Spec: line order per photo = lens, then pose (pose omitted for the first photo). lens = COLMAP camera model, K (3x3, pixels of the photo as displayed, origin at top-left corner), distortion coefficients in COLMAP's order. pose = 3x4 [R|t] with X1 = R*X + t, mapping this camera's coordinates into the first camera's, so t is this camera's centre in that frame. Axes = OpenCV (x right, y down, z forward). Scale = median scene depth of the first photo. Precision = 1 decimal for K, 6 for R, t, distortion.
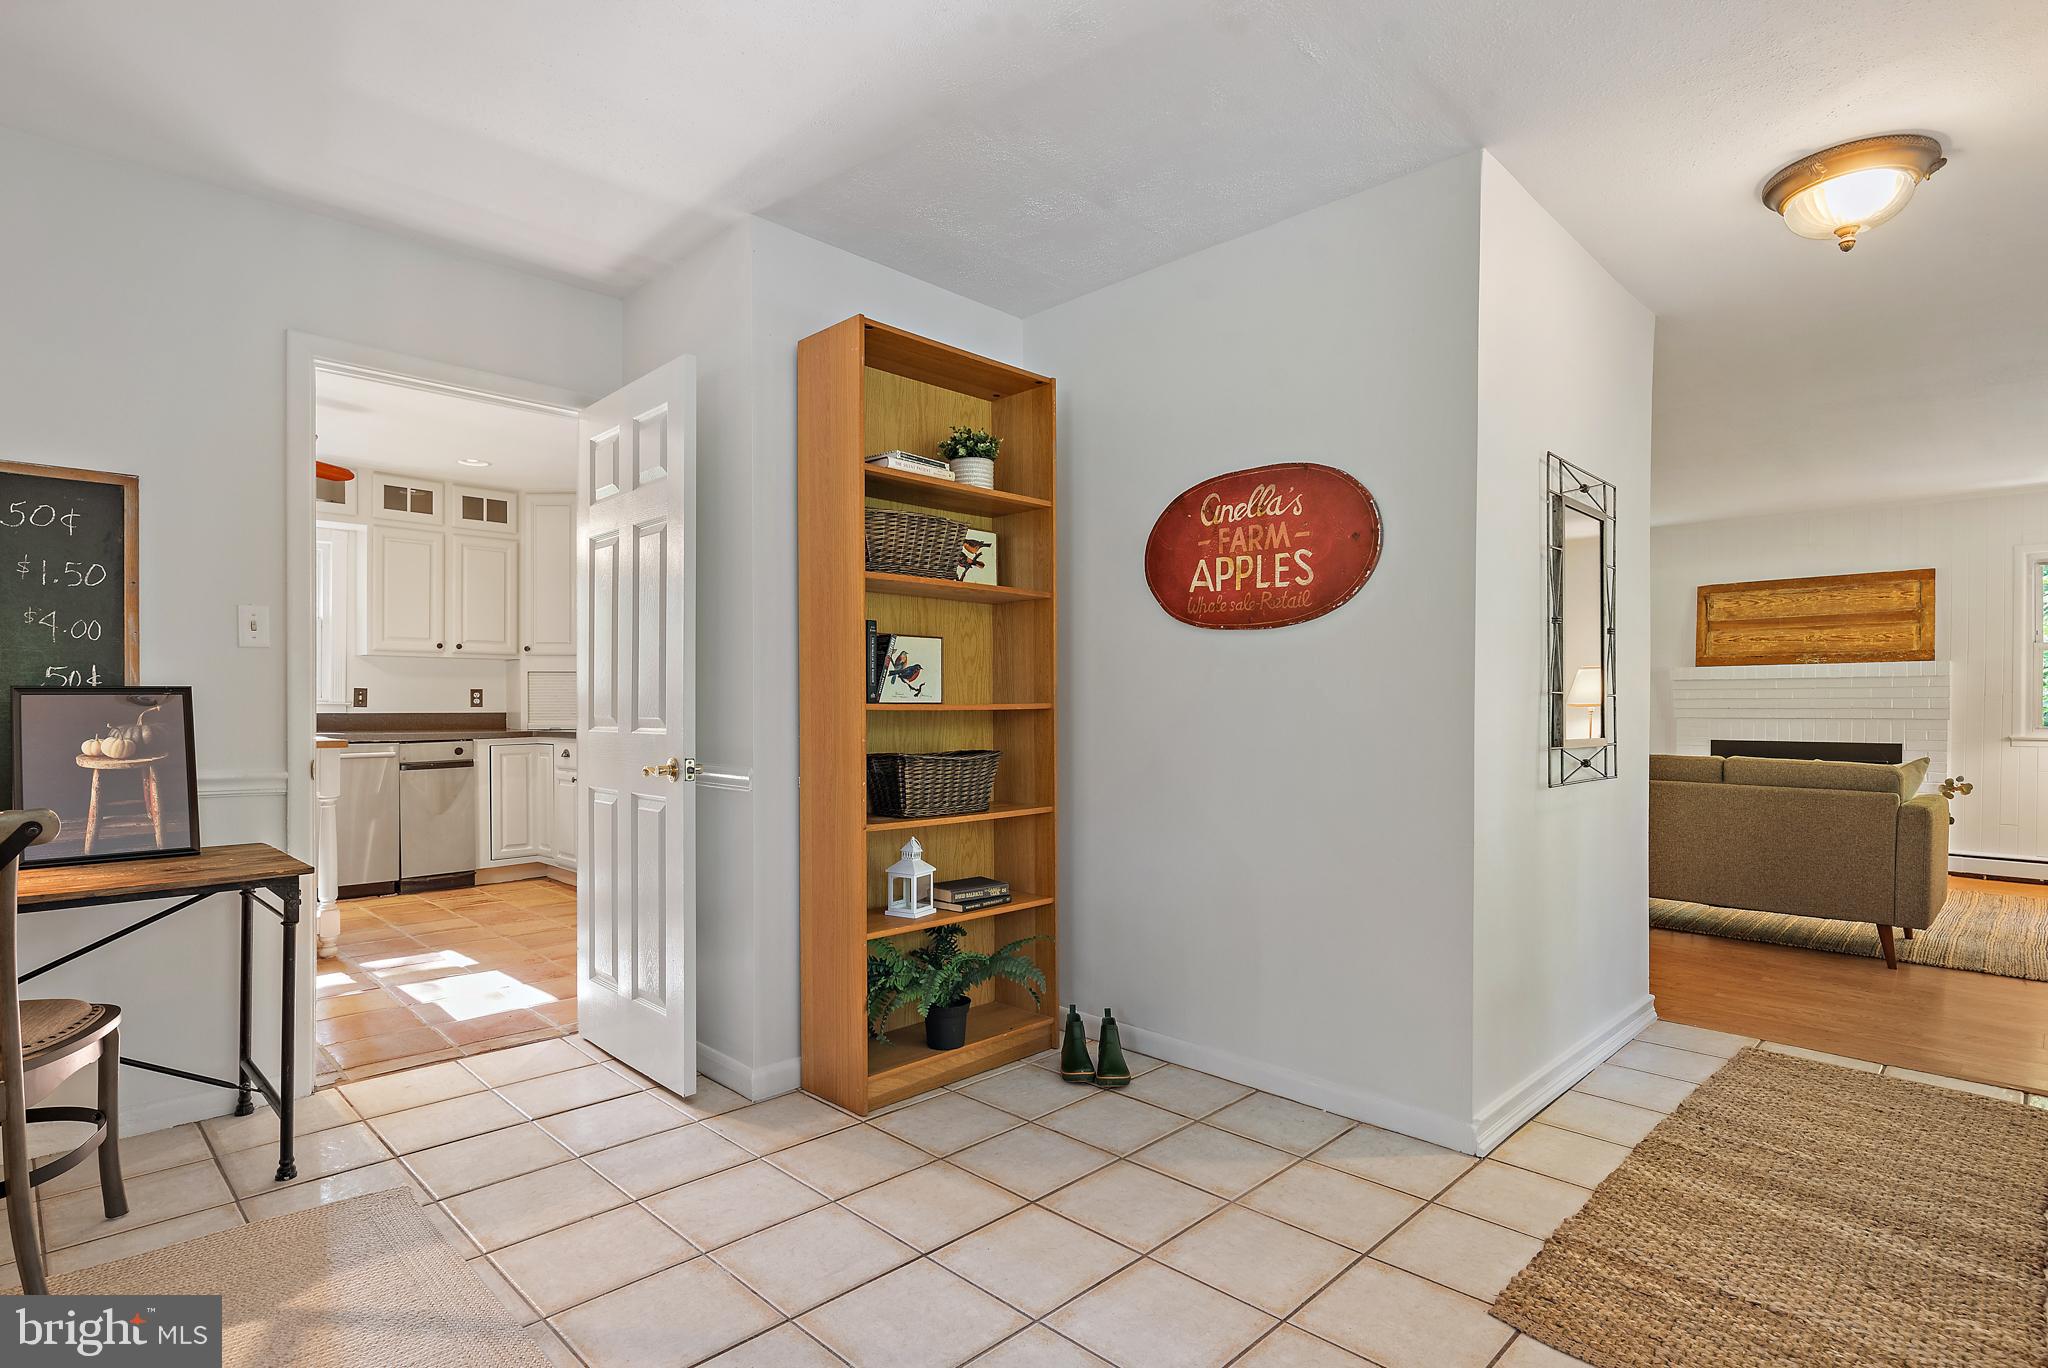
lens RADIAL K [[1042.8, 0, 1029.9], [0, 1042.8, 703.0], [0, 0, 1]] dist [-0.000153, 0.000392]
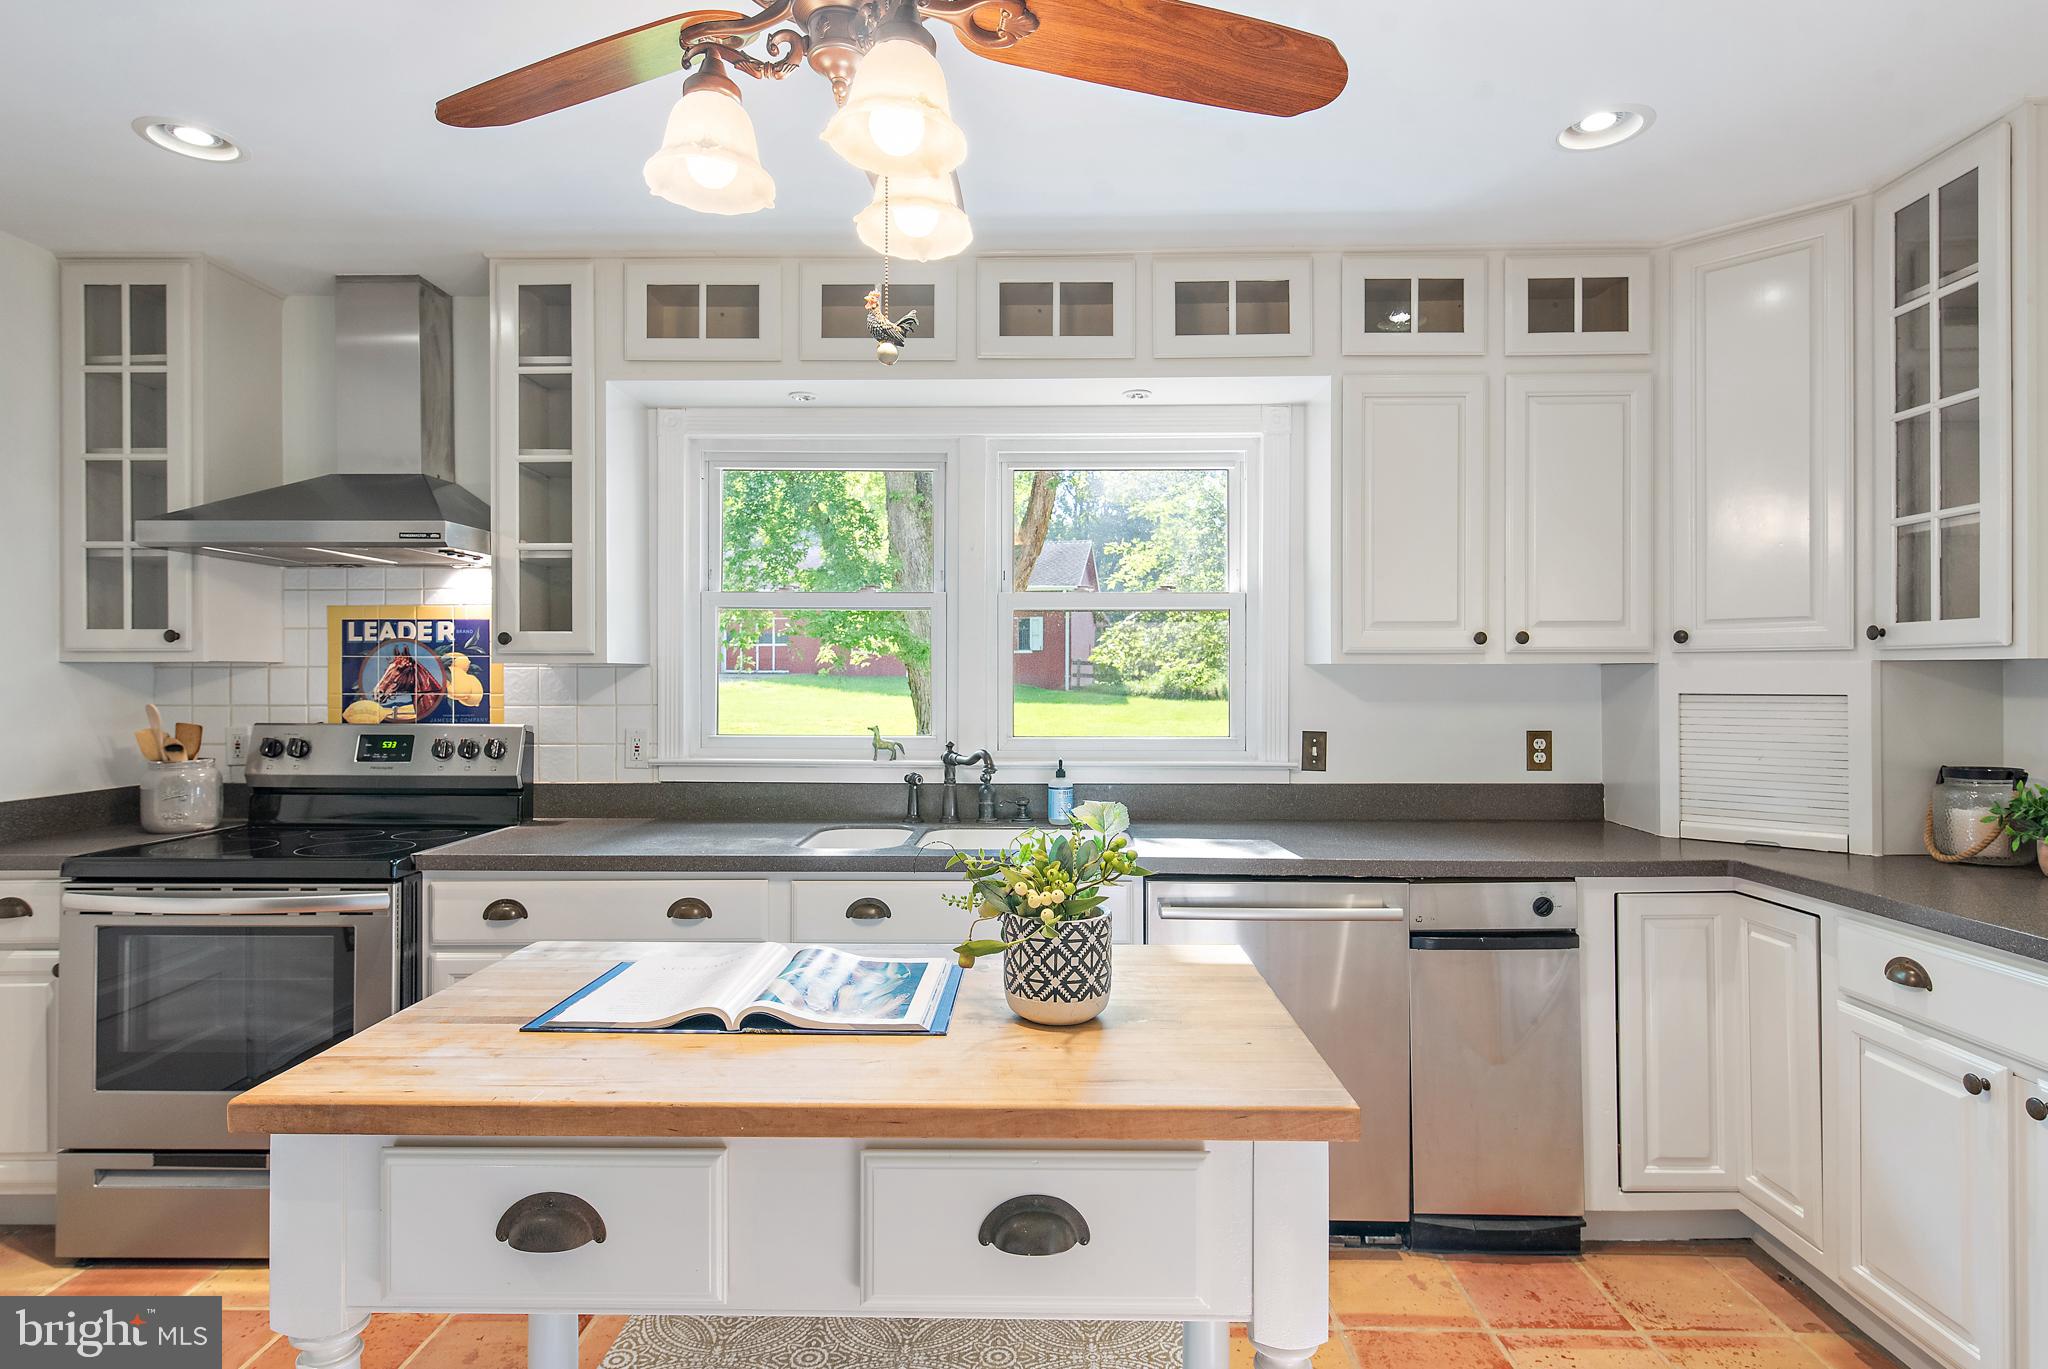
lens RADIAL K [[1042.8, 0, 1030.9], [0, 1042.8, 678.0], [0, 0, 1]] dist [-0.000153, 0.000392]
pose [[0.697206, -0.000263, -0.716871, -0.353048], [0.001751, 0.999998, 0.001335, -0.035715], [0.716869, -0.002186, 0.697205, 0.519617]]
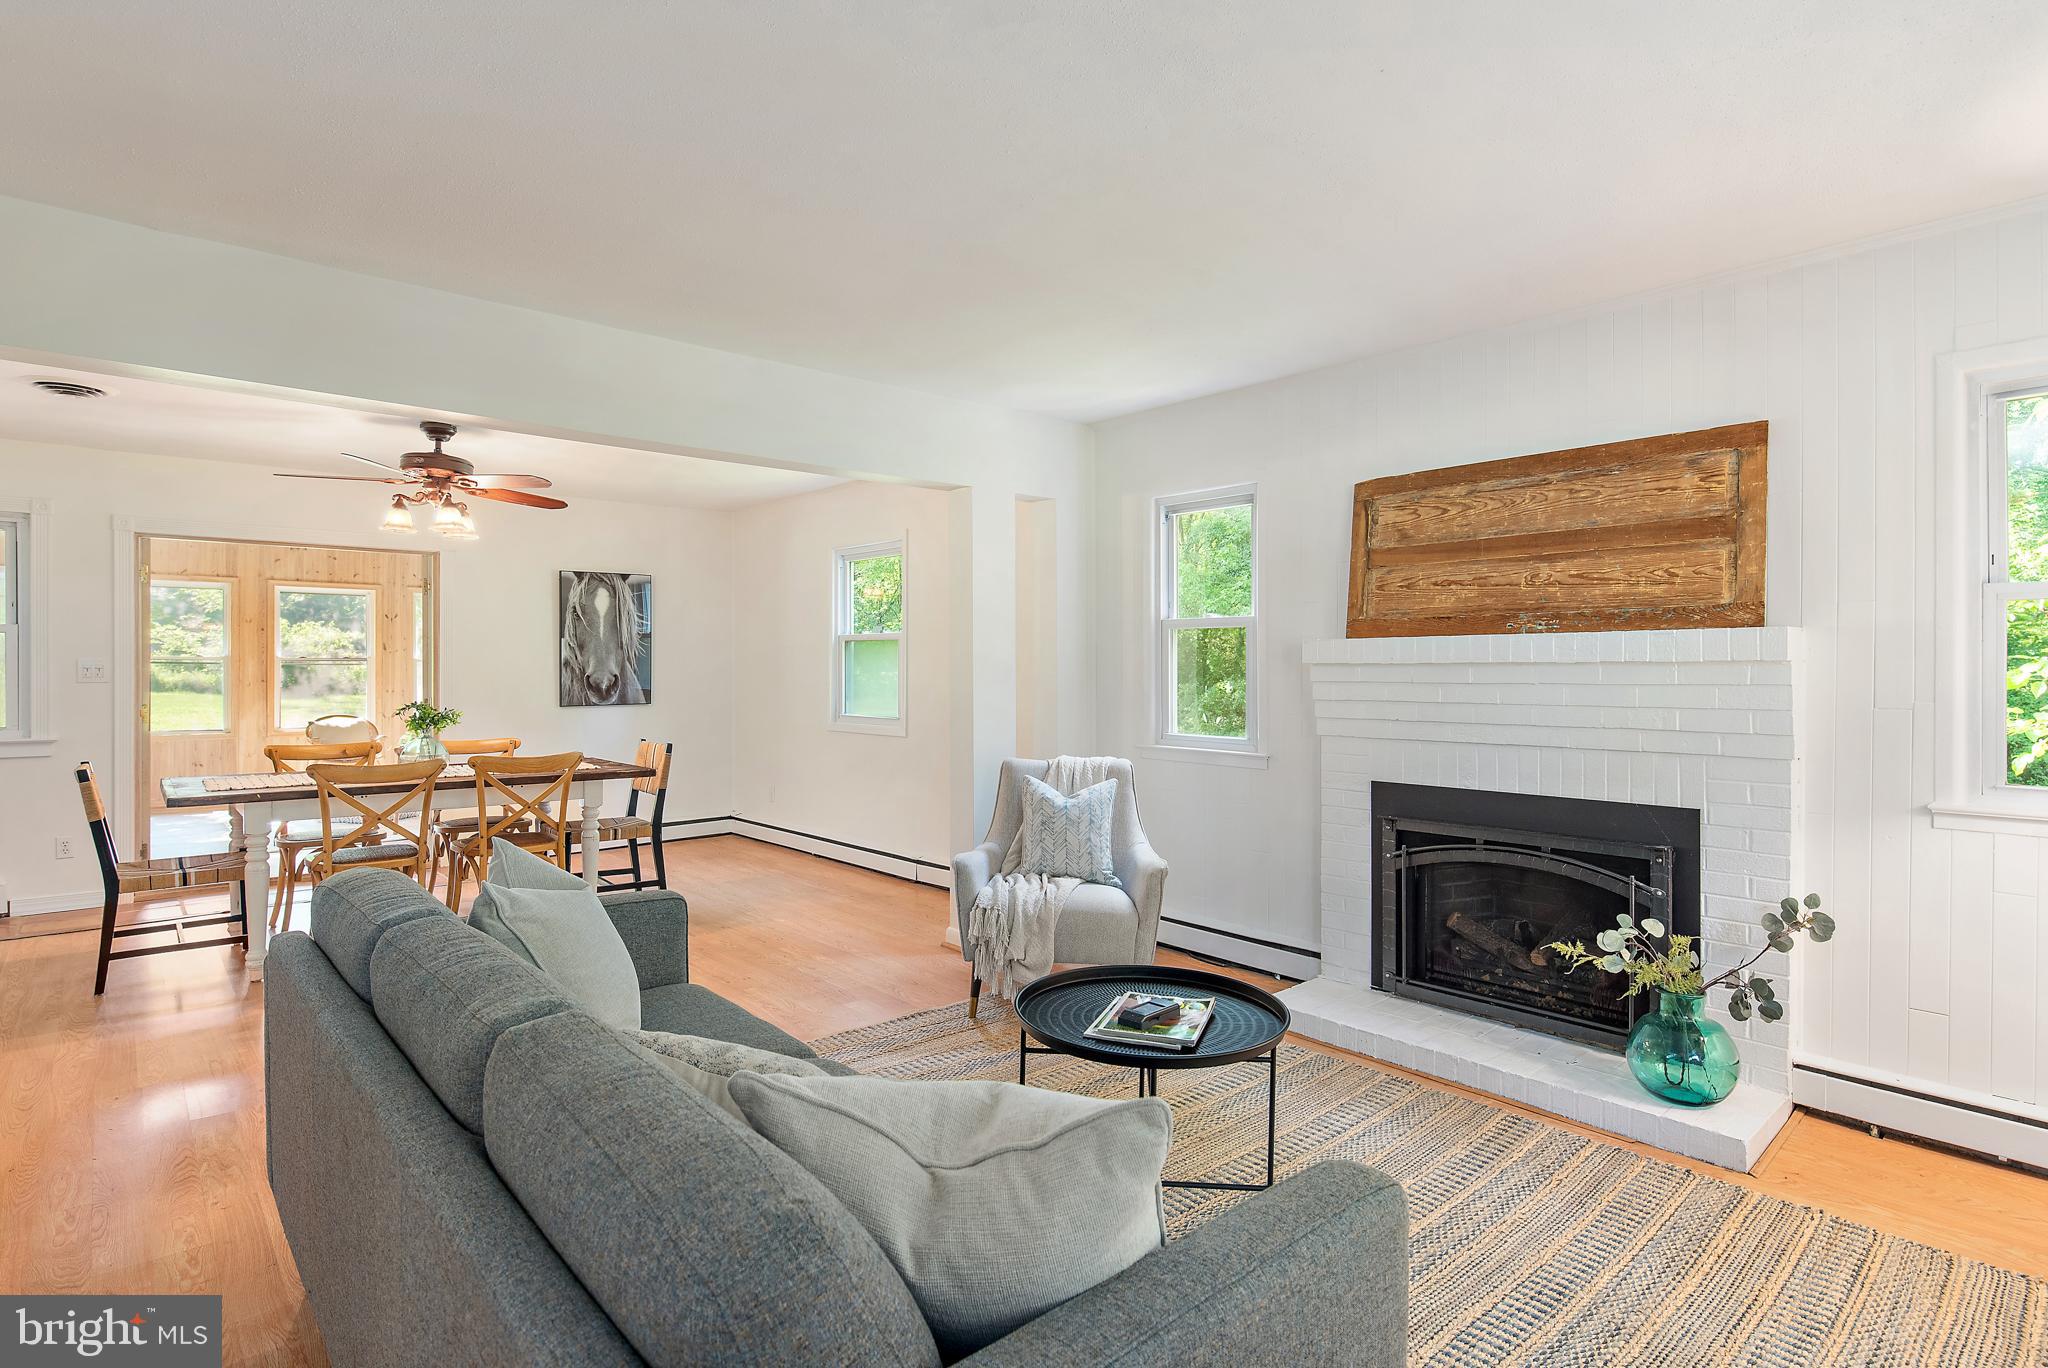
lens RADIAL K [[1042.8, 0, 1041.5], [0, 1042.8, 659.1], [0, 0, 1]] dist [-0.000153, 0.000392]
pose [[0.998724, -0.001823, -0.050474, 0.578115], [0.001527, 0.999981, -0.005901, -0.024287], [0.050484, 0.005817, 0.998708, 0.536801]]
